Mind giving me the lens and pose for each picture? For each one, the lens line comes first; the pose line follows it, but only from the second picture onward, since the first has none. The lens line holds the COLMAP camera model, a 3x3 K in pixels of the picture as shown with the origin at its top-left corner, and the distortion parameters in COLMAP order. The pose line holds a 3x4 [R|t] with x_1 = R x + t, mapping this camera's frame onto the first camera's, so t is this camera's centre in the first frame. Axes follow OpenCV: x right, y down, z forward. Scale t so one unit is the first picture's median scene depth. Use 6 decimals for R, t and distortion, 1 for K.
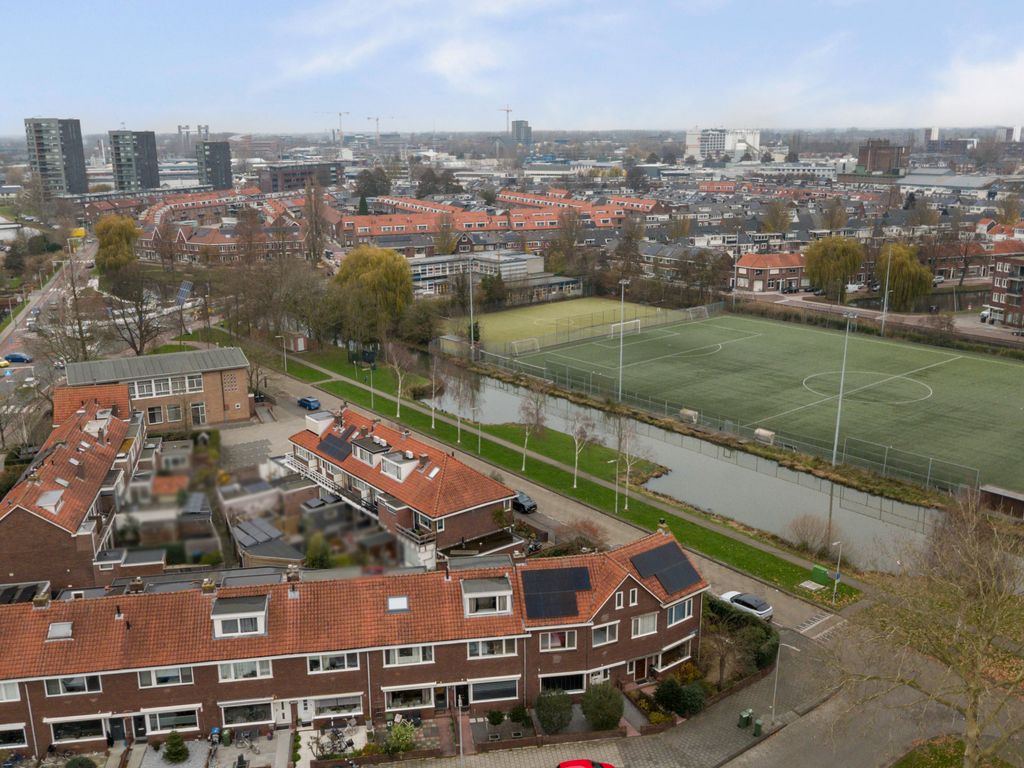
lens RADIAL K [[962.1, 0, 514.2], [0, 962.1, 389.7], [0, 0, 1]] dist [0.000552, 0.020407]
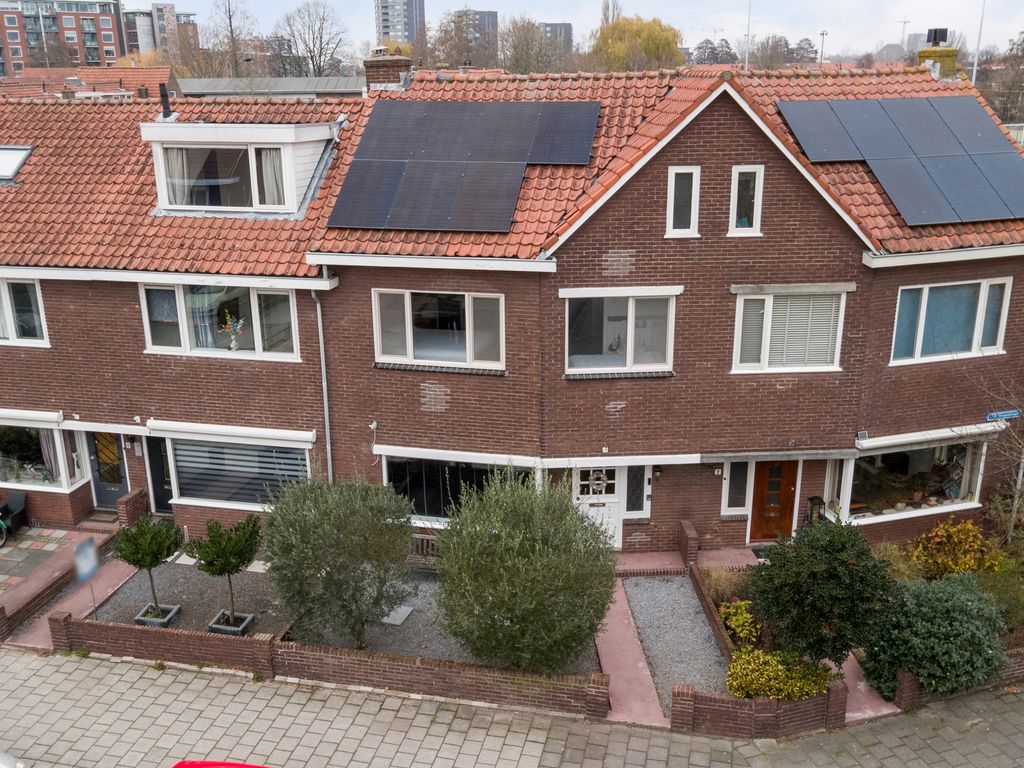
lens RADIAL K [[962.1, 0, 514.2], [0, 962.1, 389.7], [0, 0, 1]] dist [0.000552, 0.020407]
pose [[0.930495, 0.113910, -0.348143, 0.161393], [-0.092498, 0.992686, 0.077577, 0.250911], [0.354433, -0.039983, 0.934226, 0.737024]]
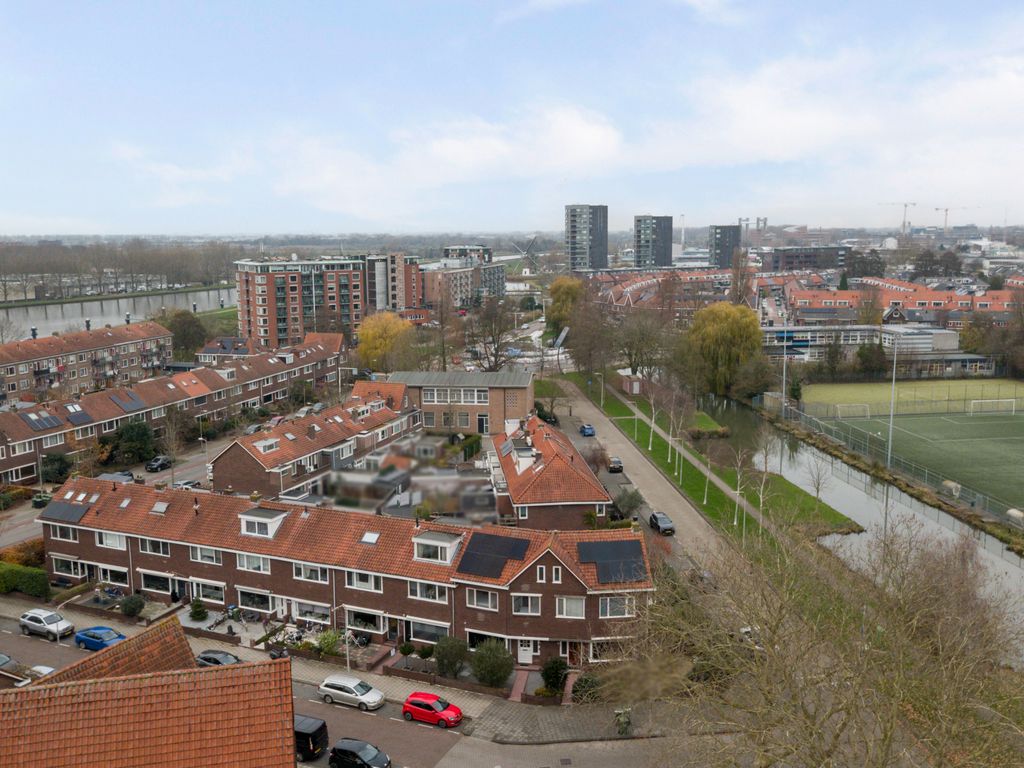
lens RADIAL K [[962.1, 0, 514.2], [0, 962.1, 389.7], [0, 0, 1]] dist [0.000552, 0.020407]
pose [[0.839809, 0.089491, -0.535456, 0.617308], [-0.139795, 0.988706, -0.054011, 0.082183], [0.524575, 0.120213, 0.842834, 0.087530]]
